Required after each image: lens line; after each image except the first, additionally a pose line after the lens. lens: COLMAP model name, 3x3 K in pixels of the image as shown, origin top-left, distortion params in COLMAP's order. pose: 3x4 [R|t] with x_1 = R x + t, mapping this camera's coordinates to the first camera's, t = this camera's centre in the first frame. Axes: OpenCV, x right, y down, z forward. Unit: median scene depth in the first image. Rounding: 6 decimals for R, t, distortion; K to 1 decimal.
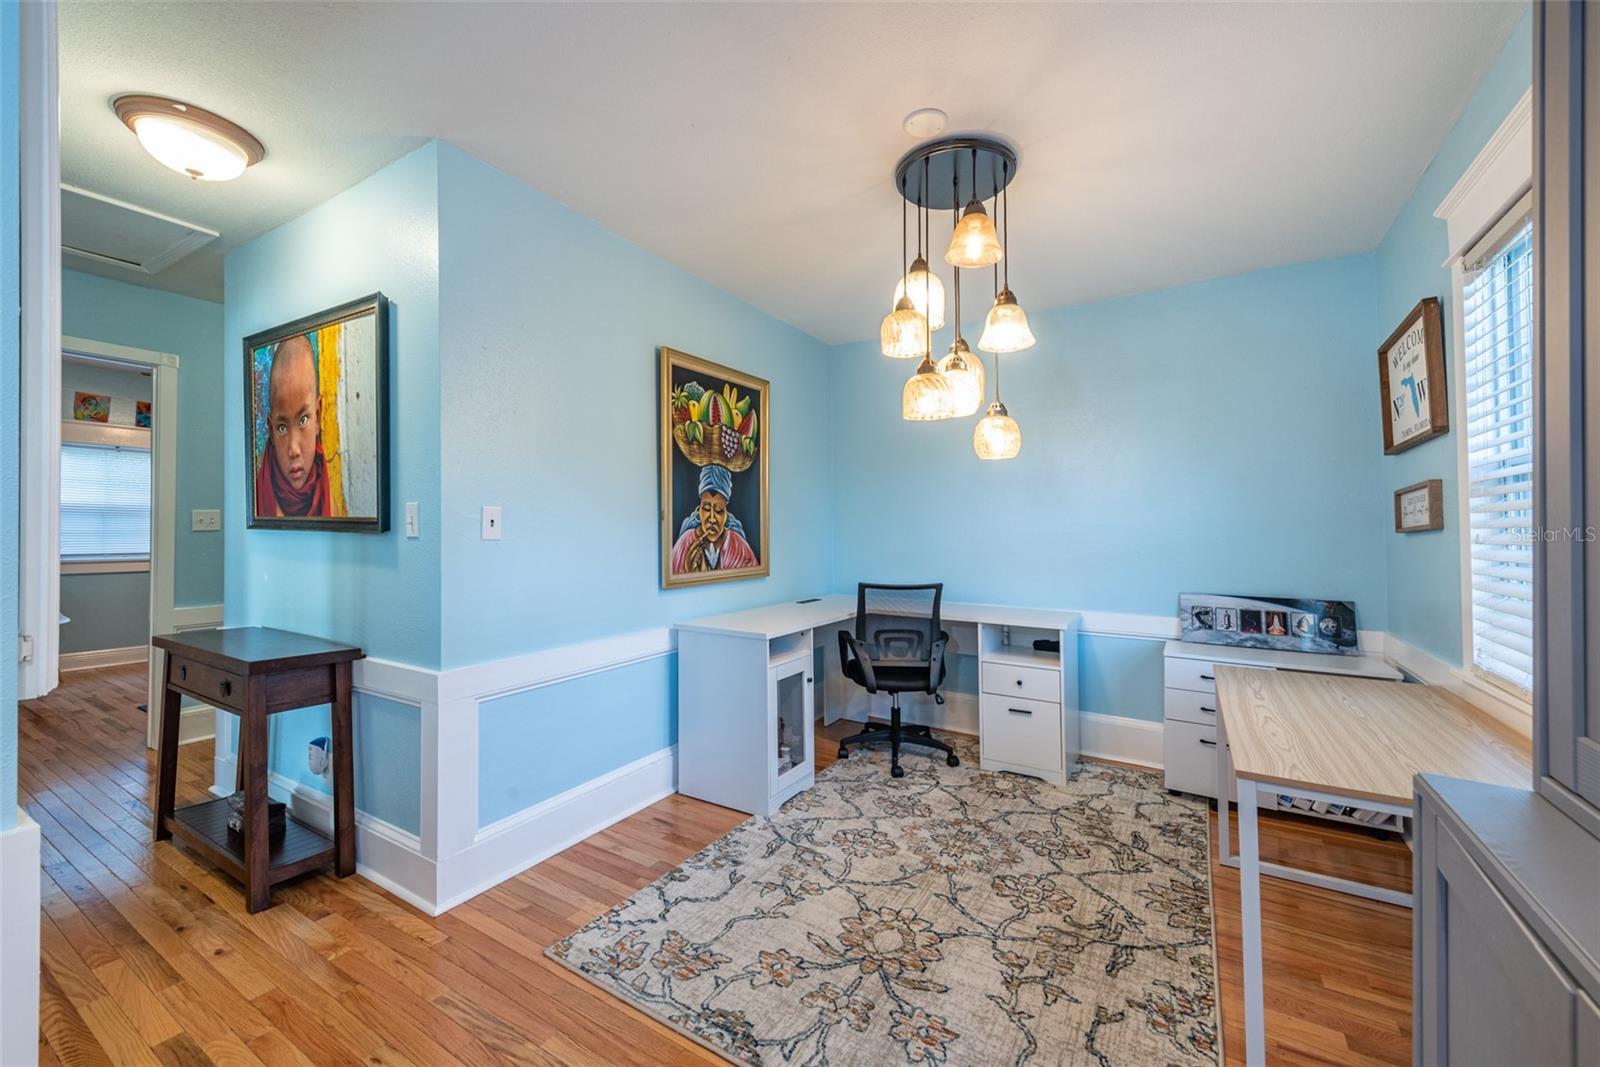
lens RADIAL K [[632.1, 0, 798.7], [0, 632.1, 514.9], [0, 0, 1]] dist [0.001893, -0.000178]
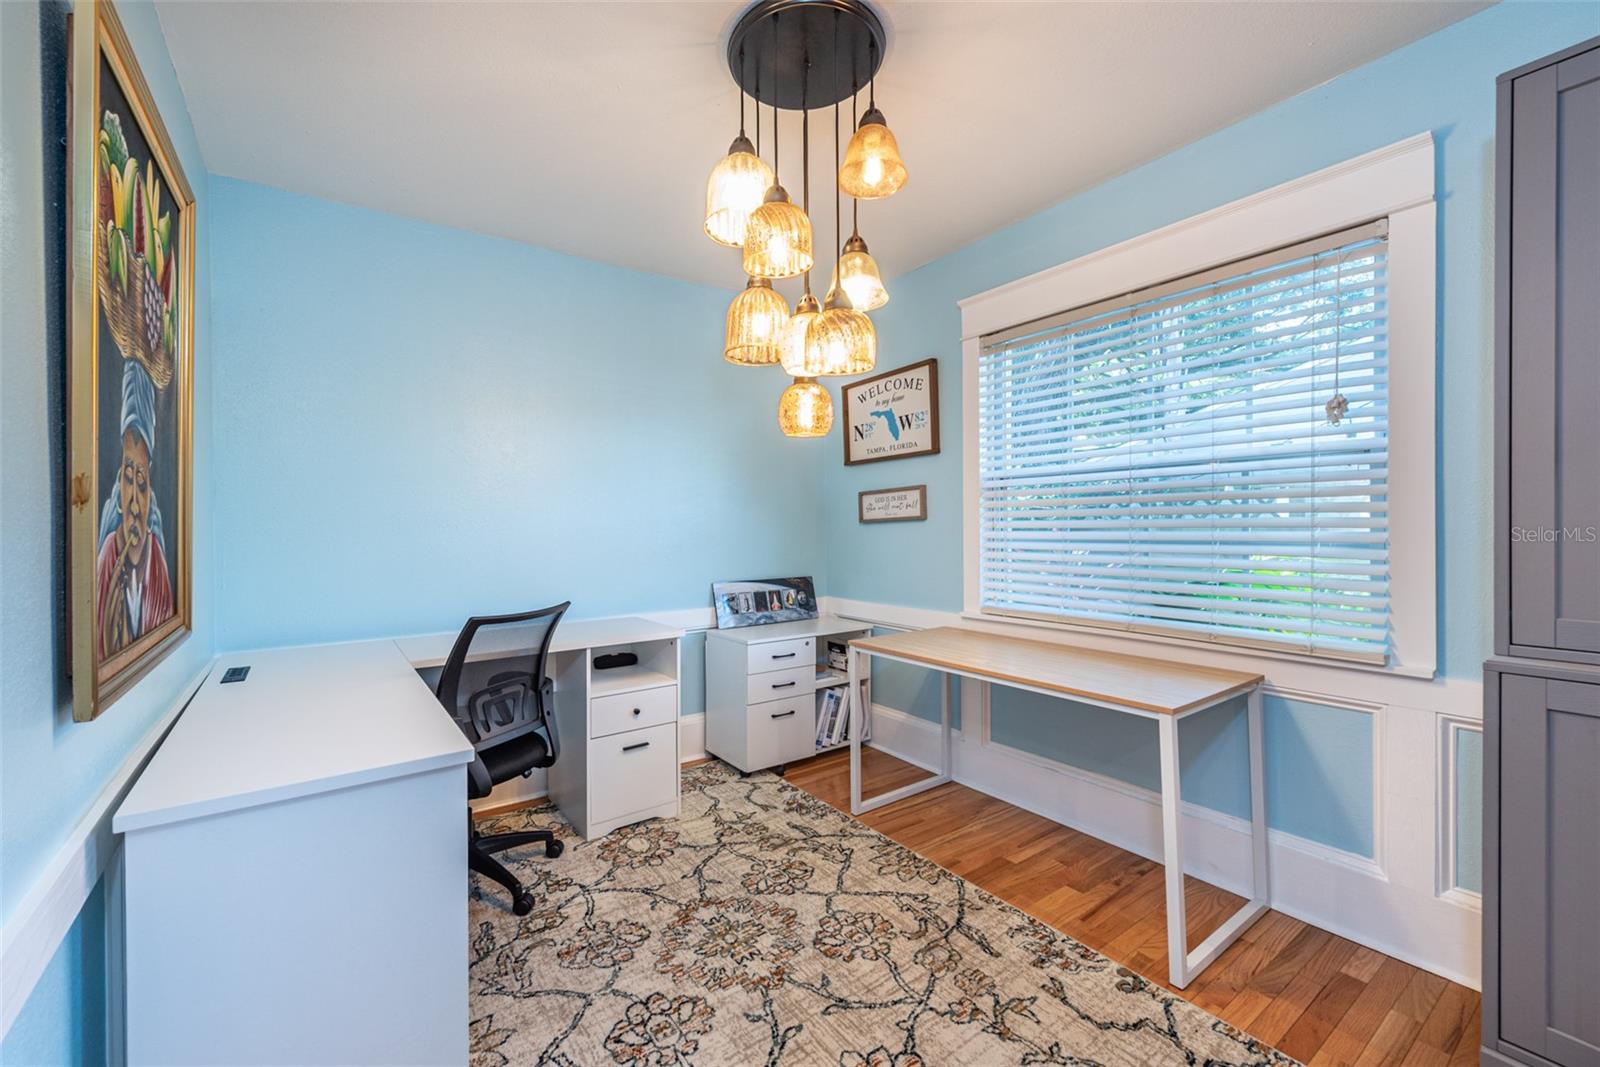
lens RADIAL K [[646.5, 0, 759.4], [0, 646.5, 520.4], [0, 0, 1]] dist [0.010482, -0.000208]
pose [[0.407243, -0.006826, 0.913294, -0.367604], [-0.009032, 0.999893, 0.011501, 0.008603], [-0.913275, -0.012933, 0.407138, 0.551985]]
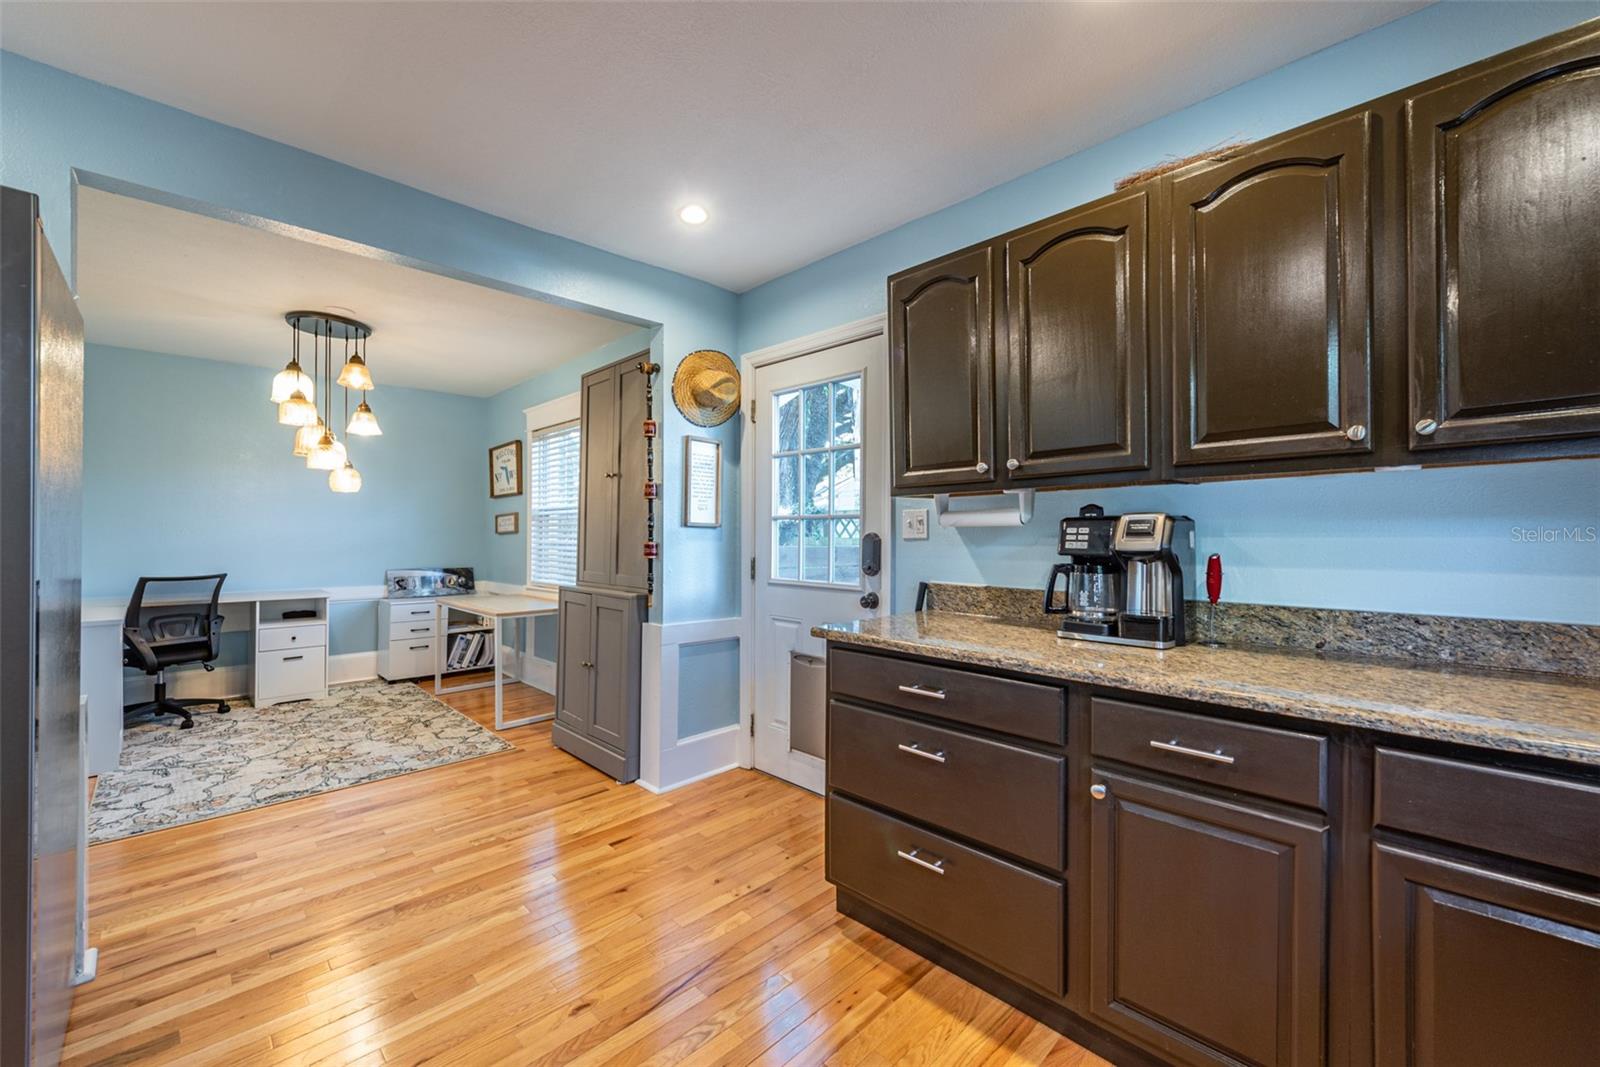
lens RADIAL K [[630.8, 0, 810.5], [0, 630.8, 530.4], [0, 0, 1]] dist [0.000269, -0.000326]
pose [[0.220908, 0.002467, 0.975291, -0.849247], [-0.025919, 0.999658, 0.003342, -0.017470], [-0.974950, -0.026016, 0.220897, -0.496364]]
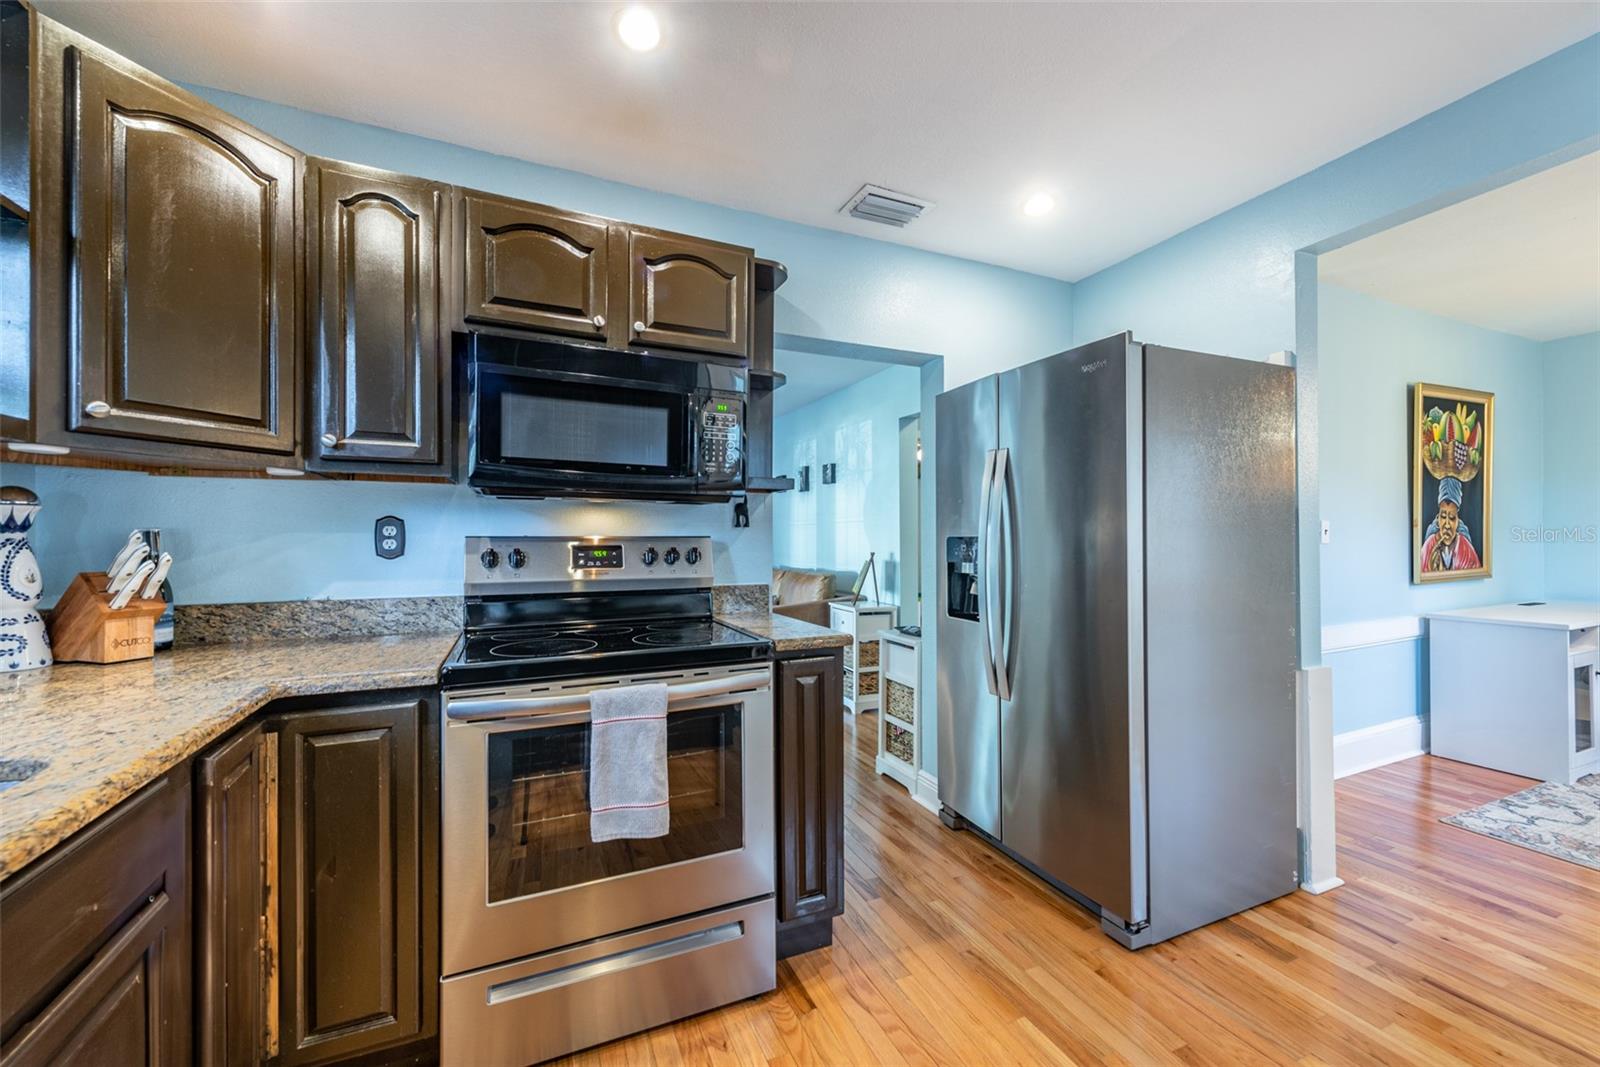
lens RADIAL K [[638.2, 0, 798.9], [0, 638.2, 542.0], [0, 0, 1]] dist [0.010218, -0.000342]
pose [[0.831449, -0.004569, -0.555583, -0.502533], [0.022466, 0.999425, 0.025402, -0.020471], [0.555147, -0.033603, 0.831073, -0.664232]]
